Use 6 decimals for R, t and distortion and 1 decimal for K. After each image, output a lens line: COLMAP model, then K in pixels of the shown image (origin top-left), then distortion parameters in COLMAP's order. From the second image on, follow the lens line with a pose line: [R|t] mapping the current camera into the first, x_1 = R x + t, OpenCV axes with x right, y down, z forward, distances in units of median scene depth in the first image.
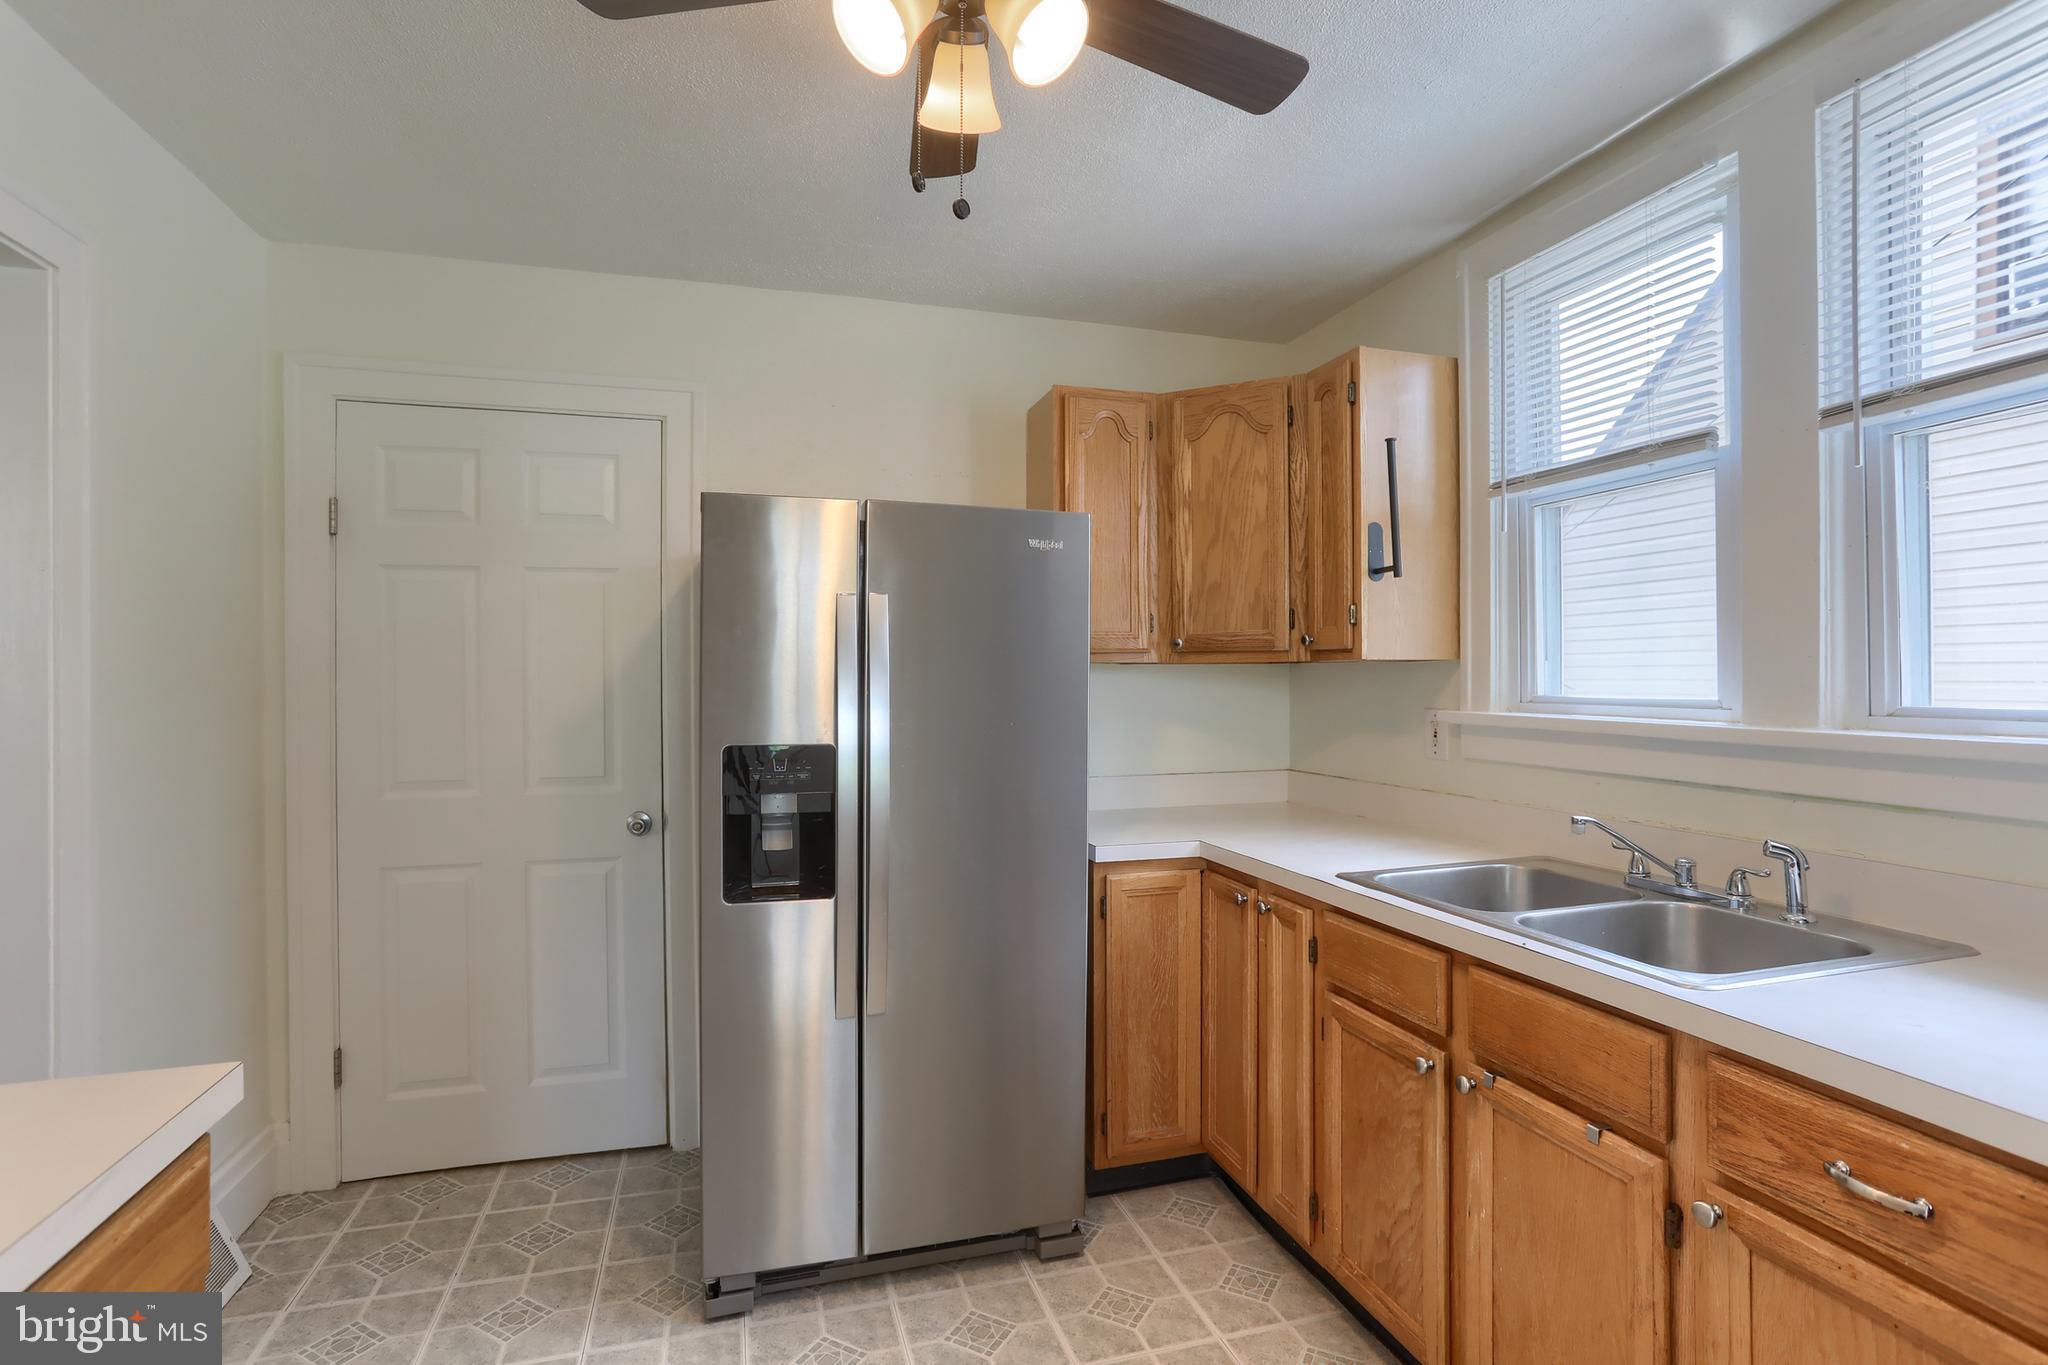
lens RADIAL K [[1021.6, 0, 1031.0], [0, 1021.6, 662.8], [0, 0, 1]] dist [-0.063497, 0.038550]
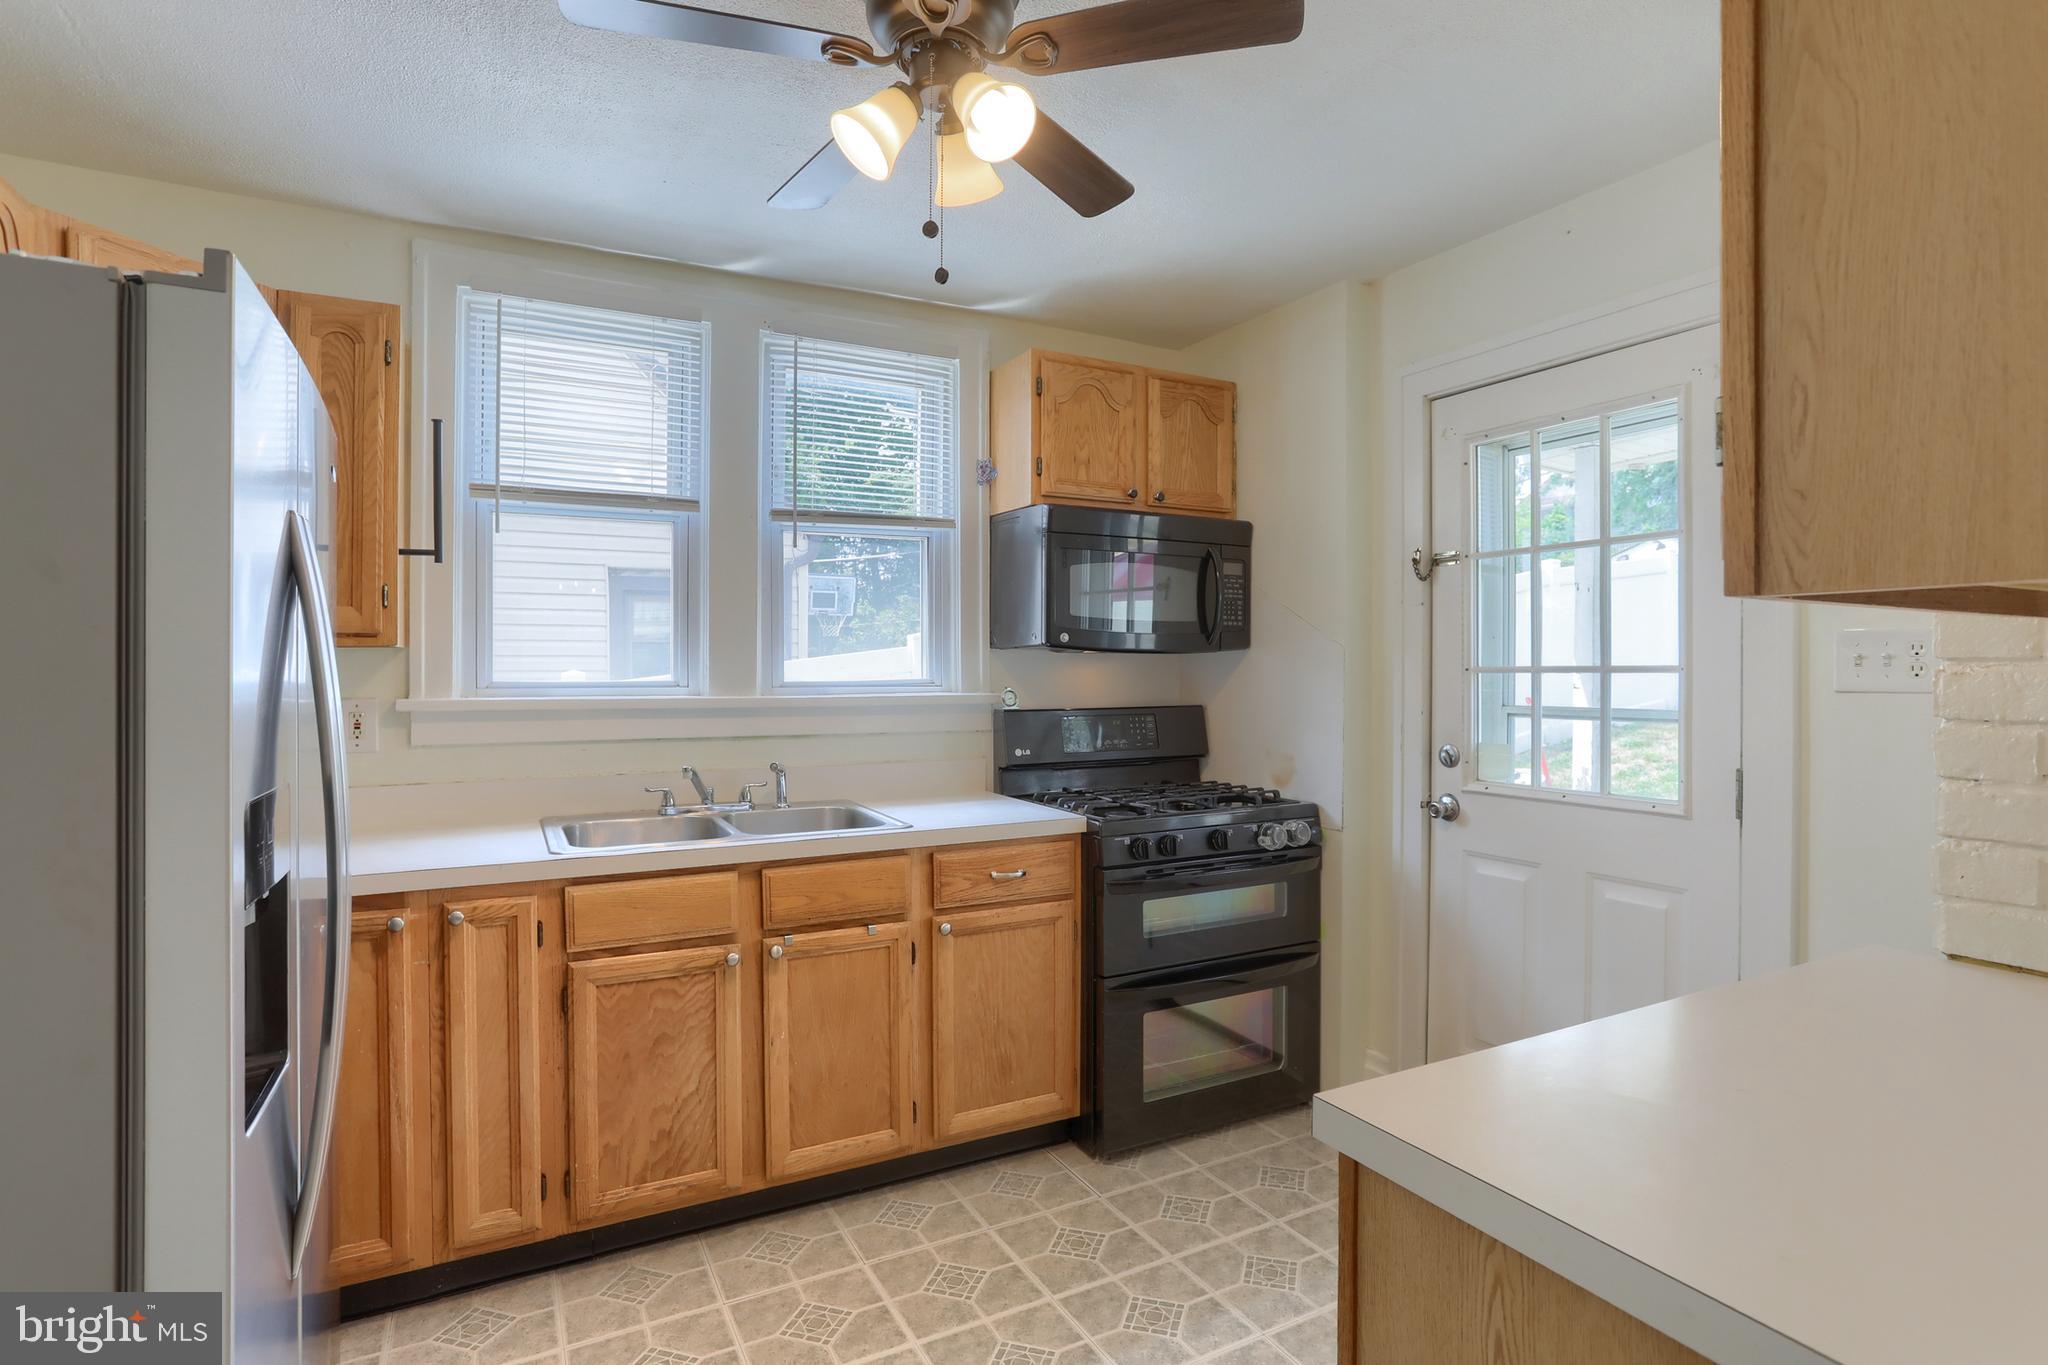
lens RADIAL K [[1021.6, 0, 1031.0], [0, 1021.6, 662.8], [0, 0, 1]] dist [-0.063497, 0.038550]
pose [[-0.193060, 0.006259, 0.981167, -1.005907], [-0.011721, 0.999894, -0.008684, 0.020155], [-0.981117, -0.013177, -0.192966, 0.894753]]
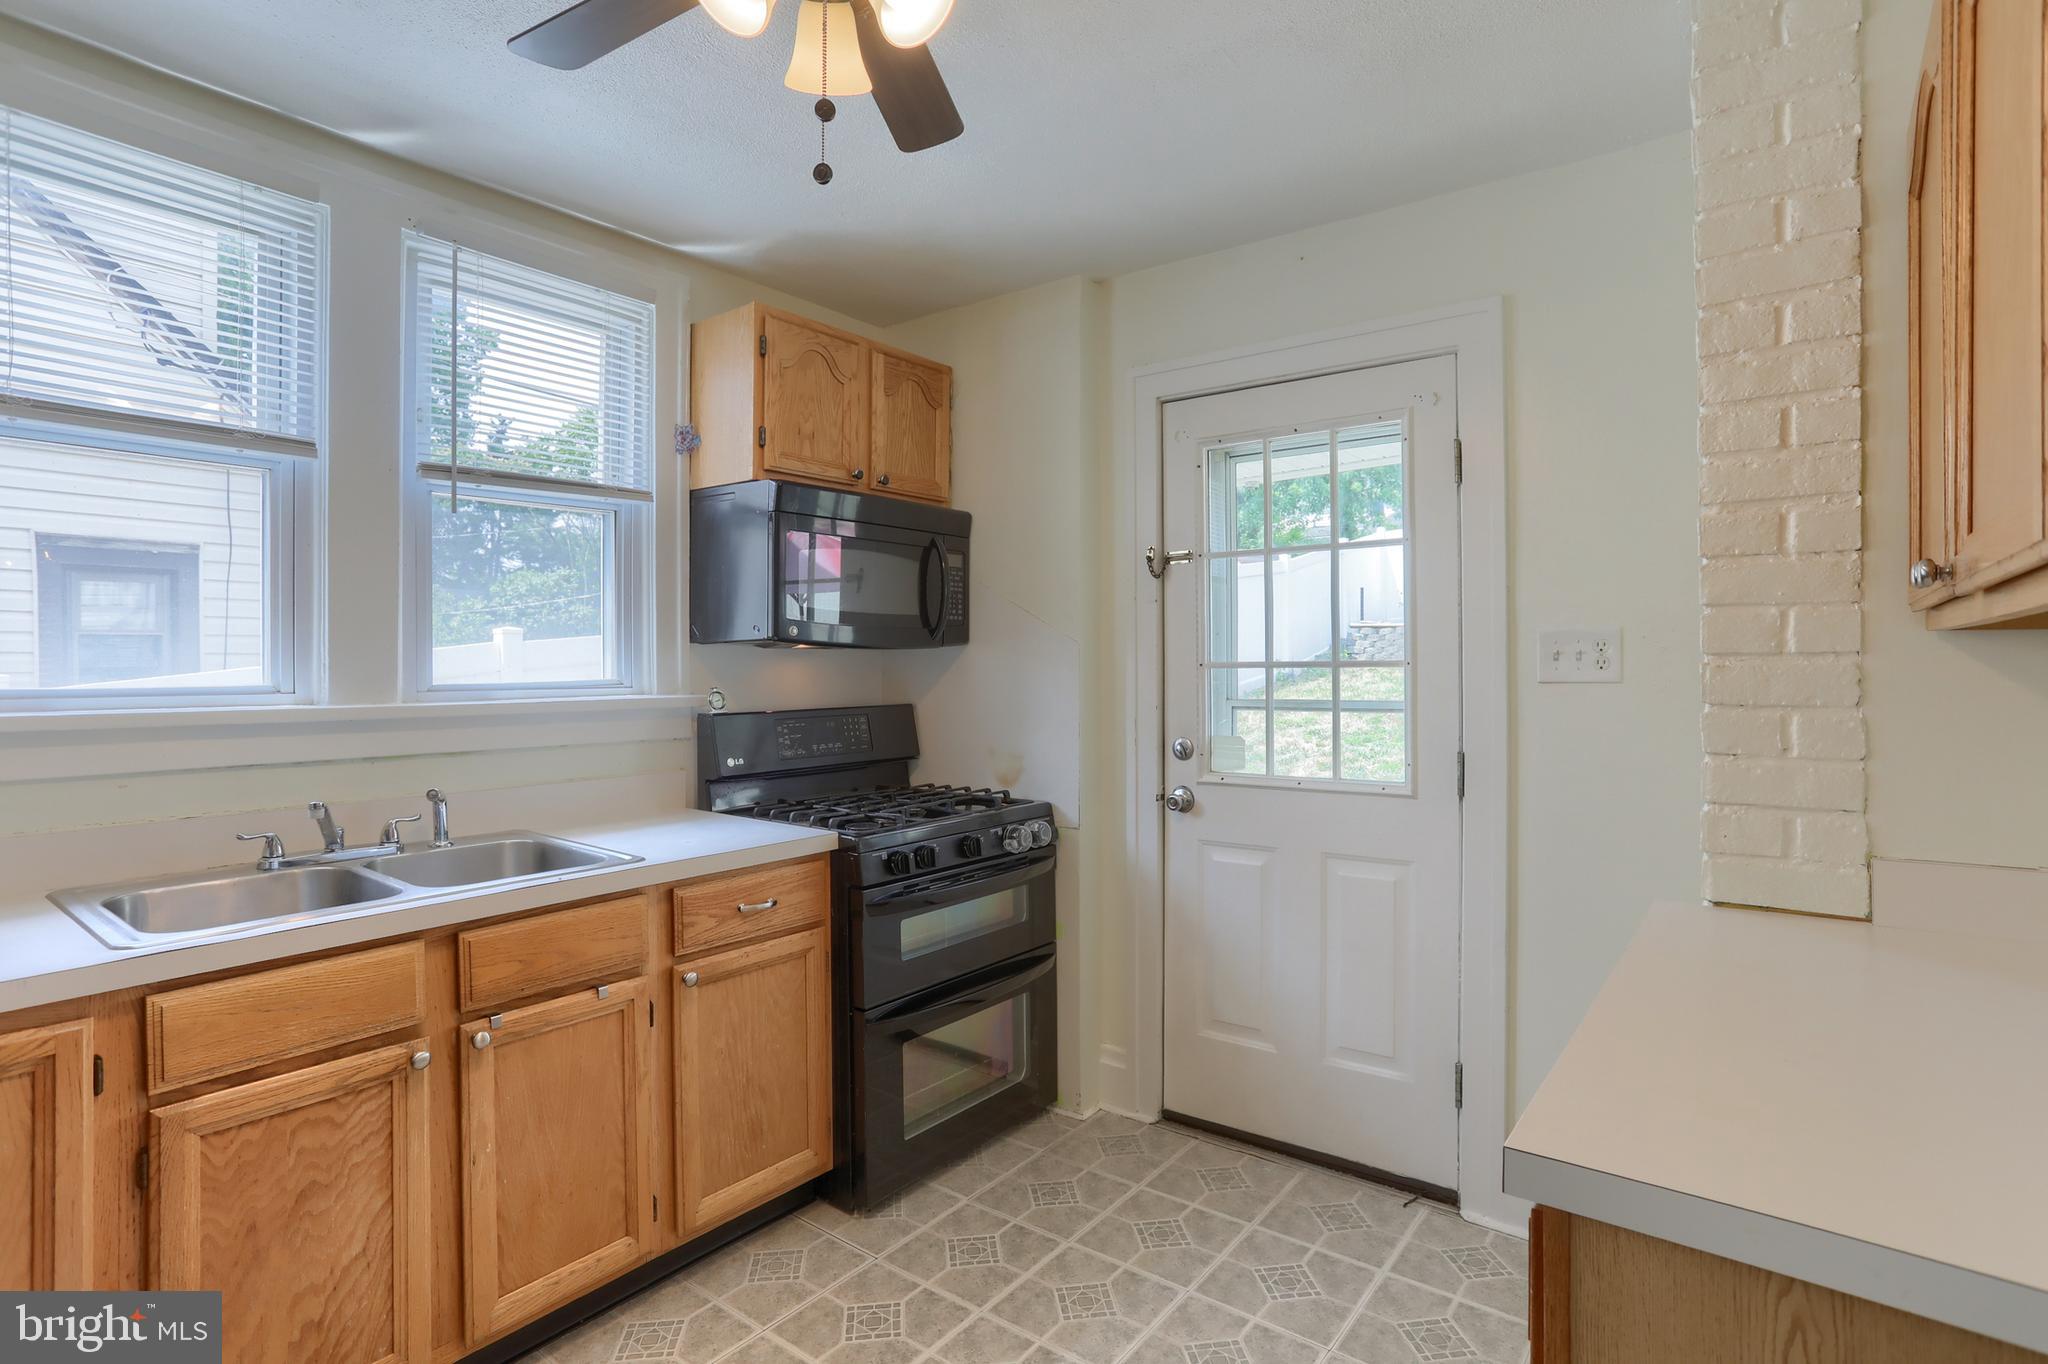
lens RADIAL K [[1011.9, 0, 1027.3], [0, 1011.9, 658.2], [0, 0, 1]] dist [-0.053060, 0.030742]
pose [[-0.579012, 0.008757, 0.815272, -0.753179], [-0.004832, 0.999888, -0.014171, 0.022410], [-0.815305, -0.012145, -0.578905, 1.103356]]
